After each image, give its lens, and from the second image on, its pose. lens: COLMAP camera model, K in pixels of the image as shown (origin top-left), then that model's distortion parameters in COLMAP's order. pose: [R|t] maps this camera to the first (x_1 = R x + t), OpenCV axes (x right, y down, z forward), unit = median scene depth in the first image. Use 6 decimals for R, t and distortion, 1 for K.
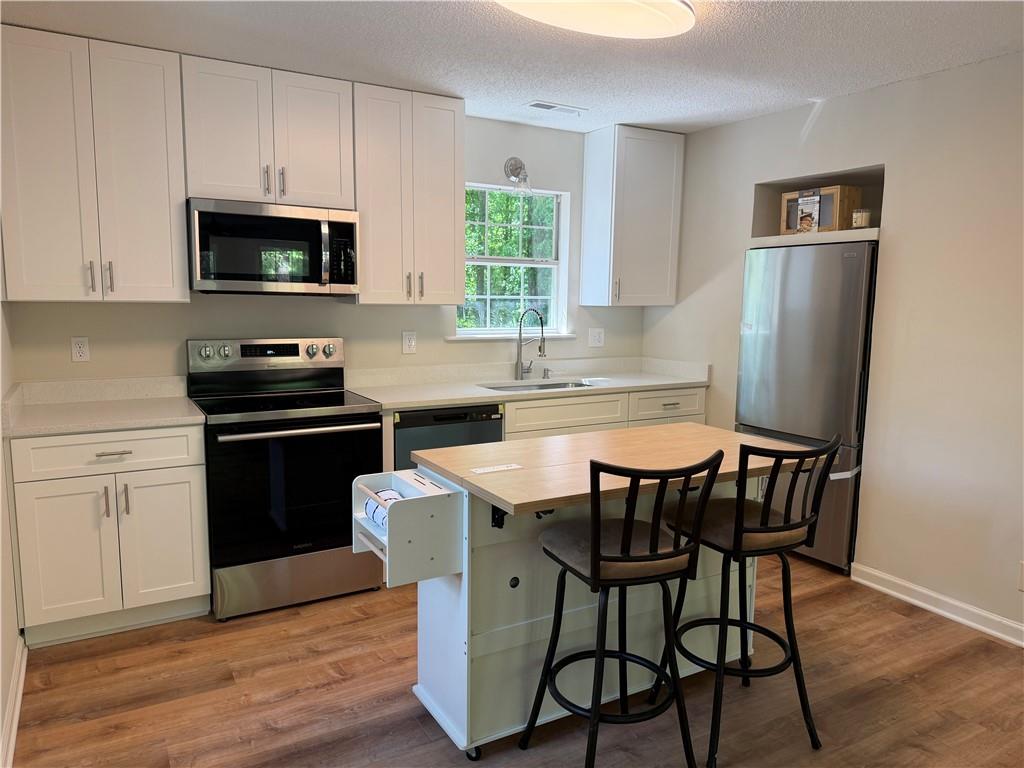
lens RADIAL K [[724.0, 0, 507.6], [0, 724.0, 384.6], [0, 0, 1]] dist [0.016381, -0.021369]
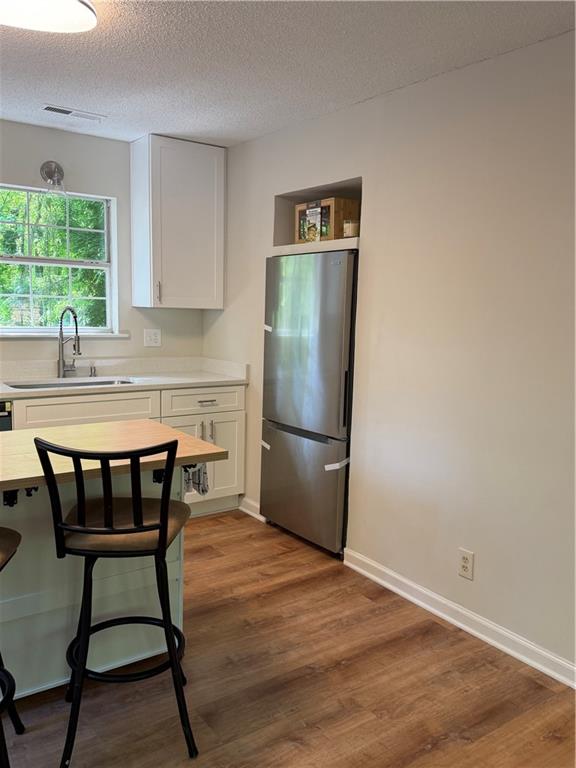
lens RADIAL K [[635.2, 0, 289.0], [0, 635.2, 381.0], [0, 0, 1]] dist [0.052051, -0.065294]
pose [[0.993971, 0.003329, 0.109595, 0.288669], [-0.003372, 0.999994, 0.000213, -0.003115], [-0.109594, -0.000582, 0.993976, 0.068757]]
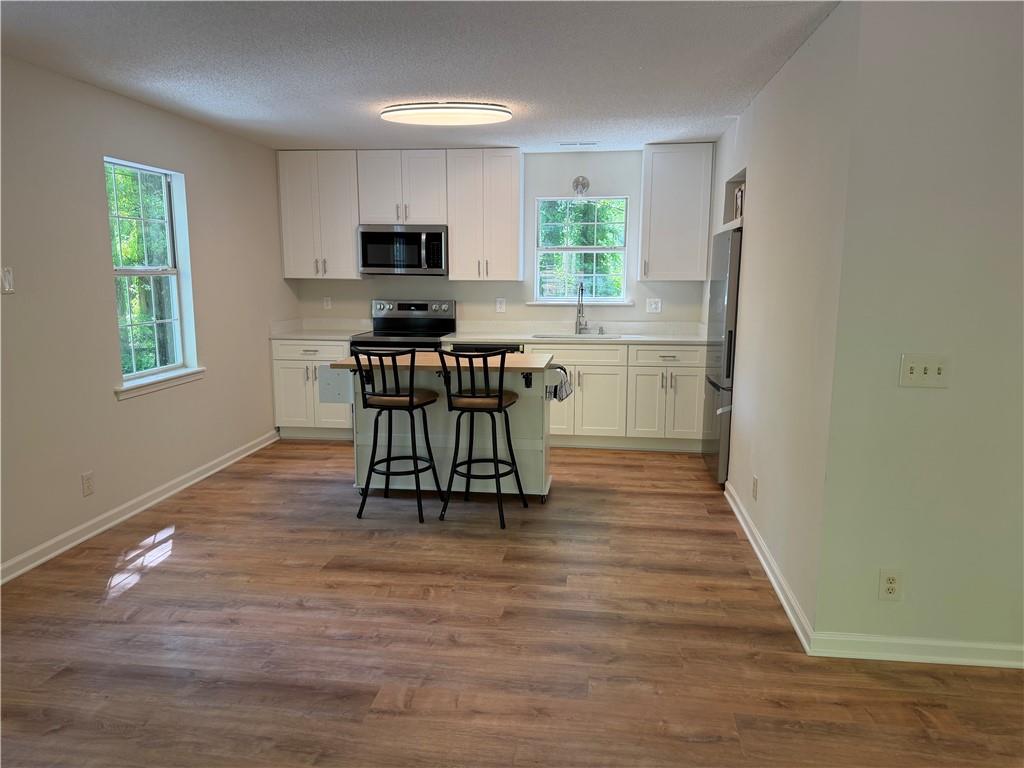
lens RADIAL K [[724.0, 0, 511.6], [0, 724.0, 388.3], [0, 0, 1]] dist [0.016381, -0.021369]
pose [[0.790895, 0.085156, -0.605998, 0.938801], [-0.067575, 0.996368, 0.051819, 0.042116], [0.608210, -0.000033, 0.793776, -0.245286]]
